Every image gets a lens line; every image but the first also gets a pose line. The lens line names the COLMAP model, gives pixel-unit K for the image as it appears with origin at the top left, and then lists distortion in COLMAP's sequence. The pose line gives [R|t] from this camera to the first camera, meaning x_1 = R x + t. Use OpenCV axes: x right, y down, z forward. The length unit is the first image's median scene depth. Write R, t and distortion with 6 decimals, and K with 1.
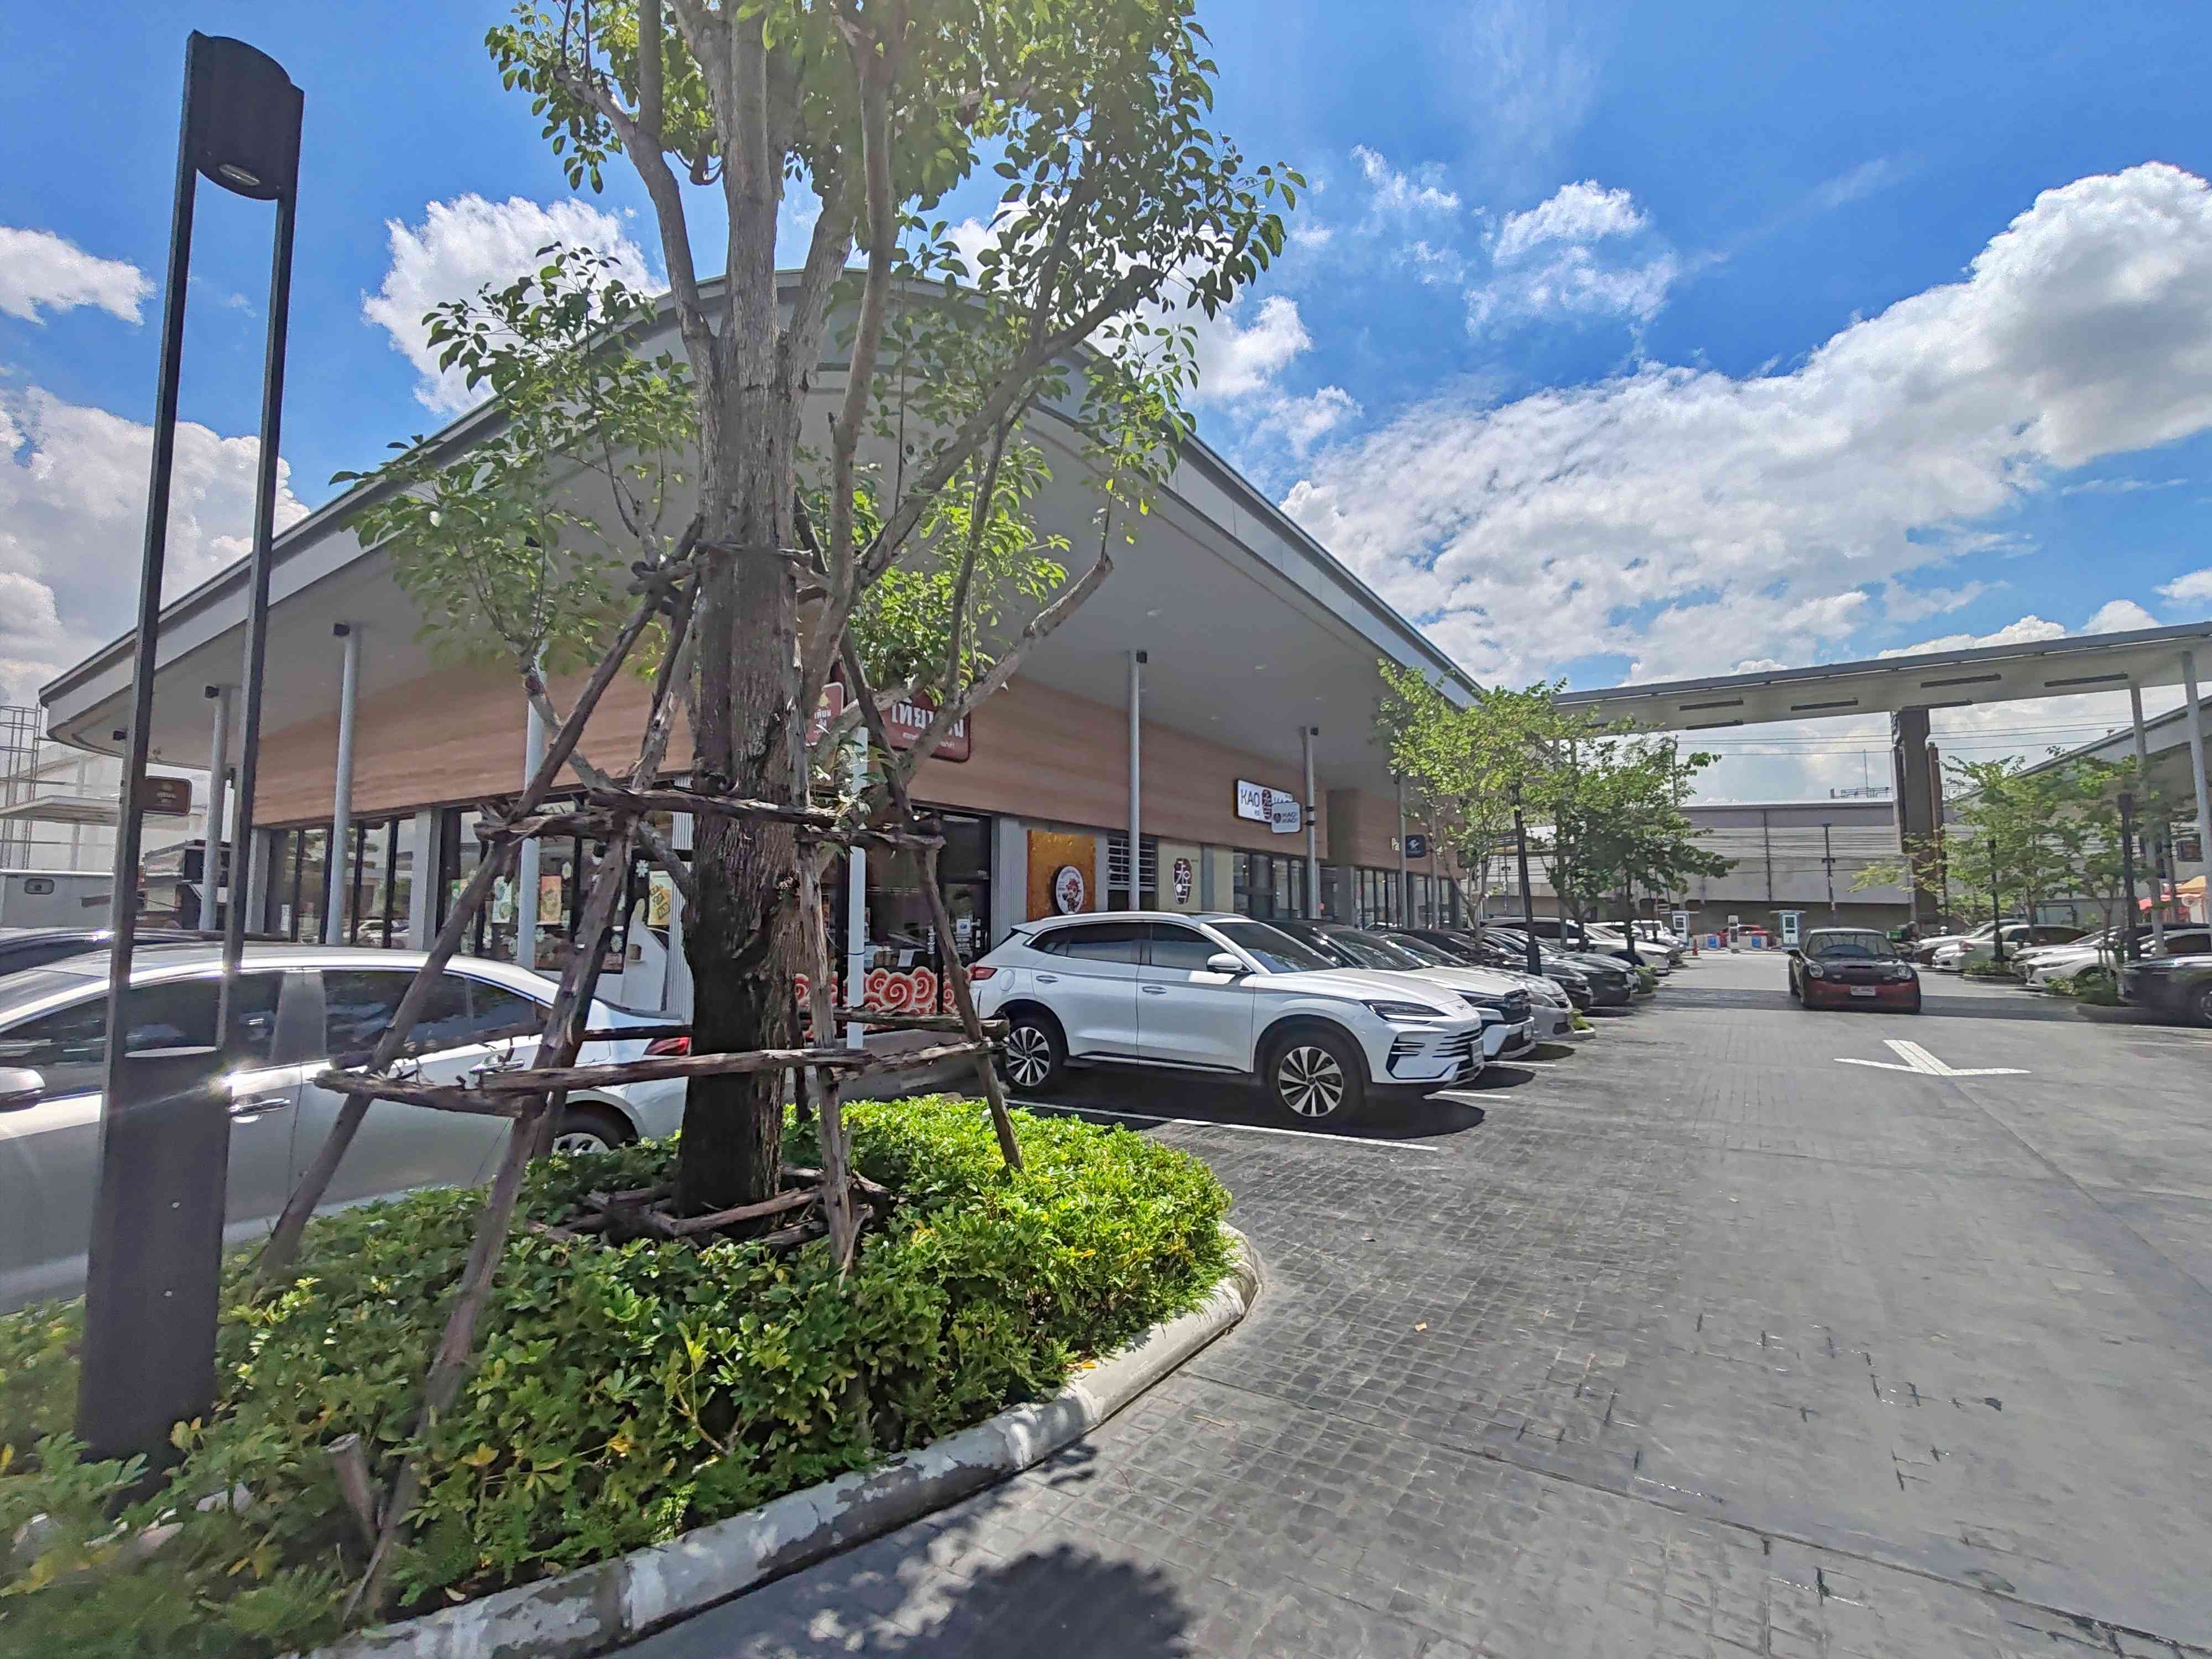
lens RADIAL K [[1000.0, 0, 1102.5], [0, 1000.0, 832.4], [0, 0, 1]] dist [-0.006815, 0.001469]
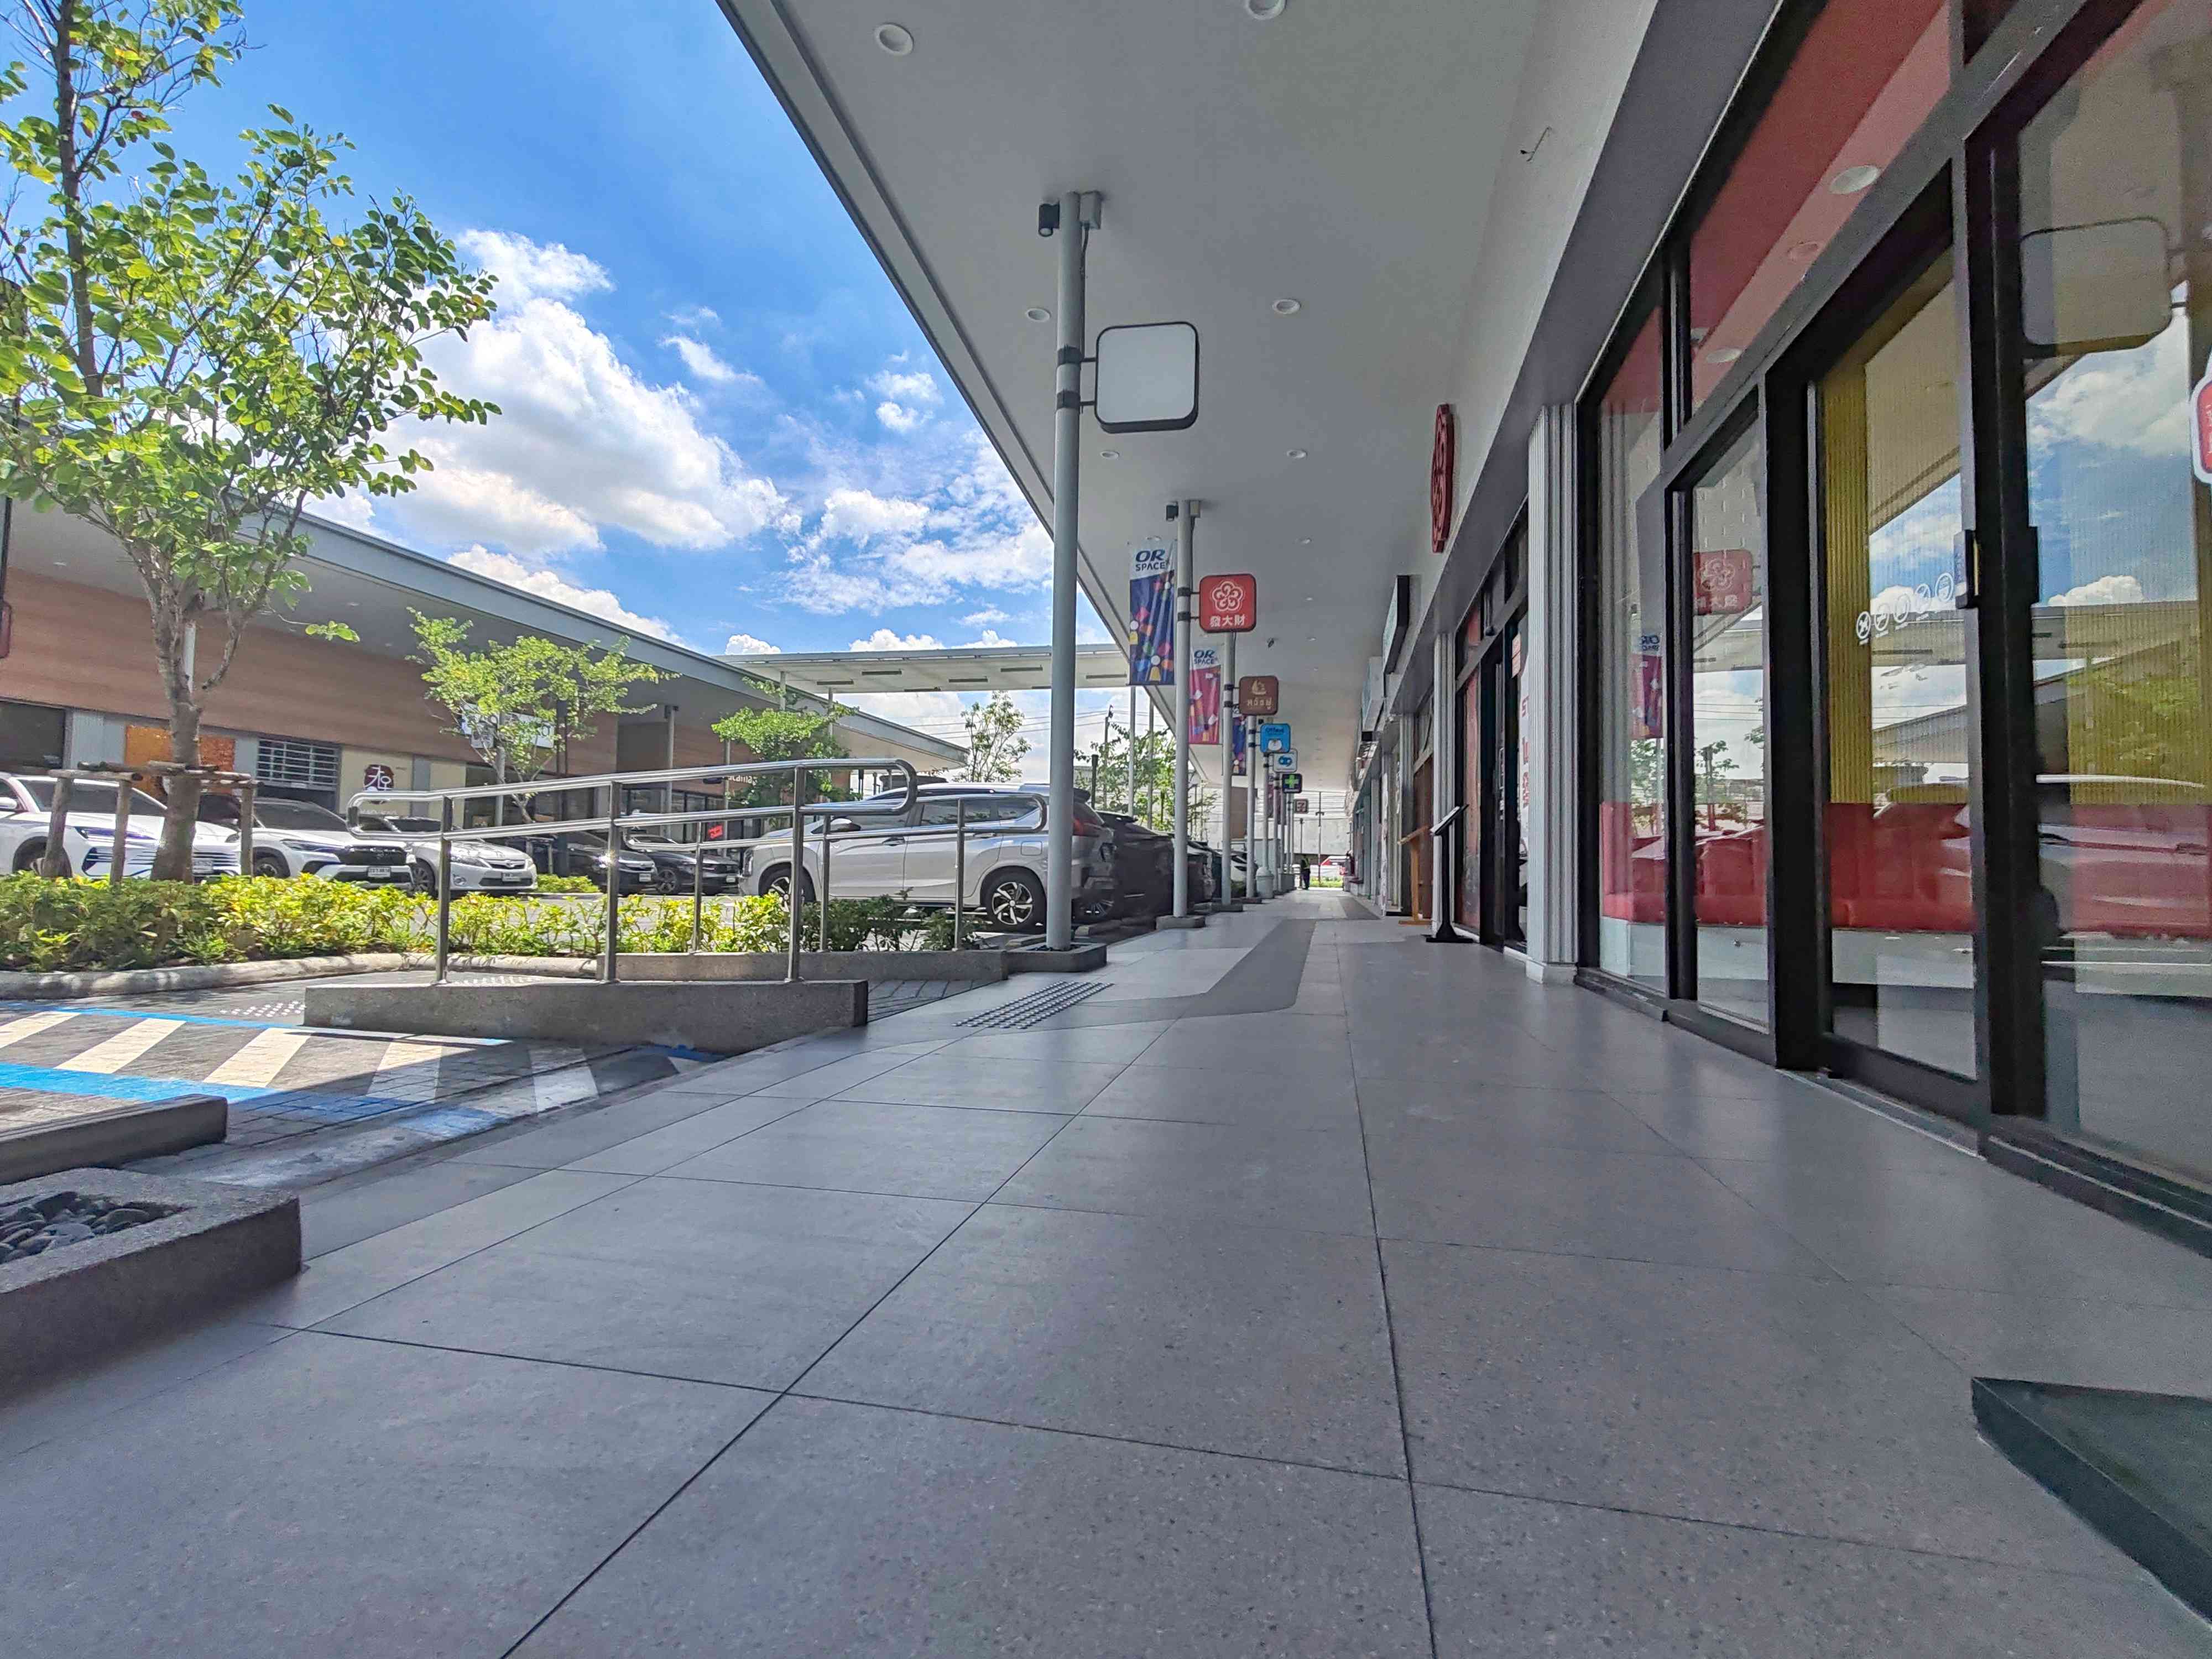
lens RADIAL K [[1000.0, 0, 1116.3], [0, 1000.0, 827.6], [0, 0, 1]] dist [-0.006815, 0.001469]
pose [[0.936028, 0.033691, 0.350310, 0.944411], [-0.049219, 0.998156, 0.035517, 0.030094], [-0.348468, -0.050487, 0.935960, -0.751342]]
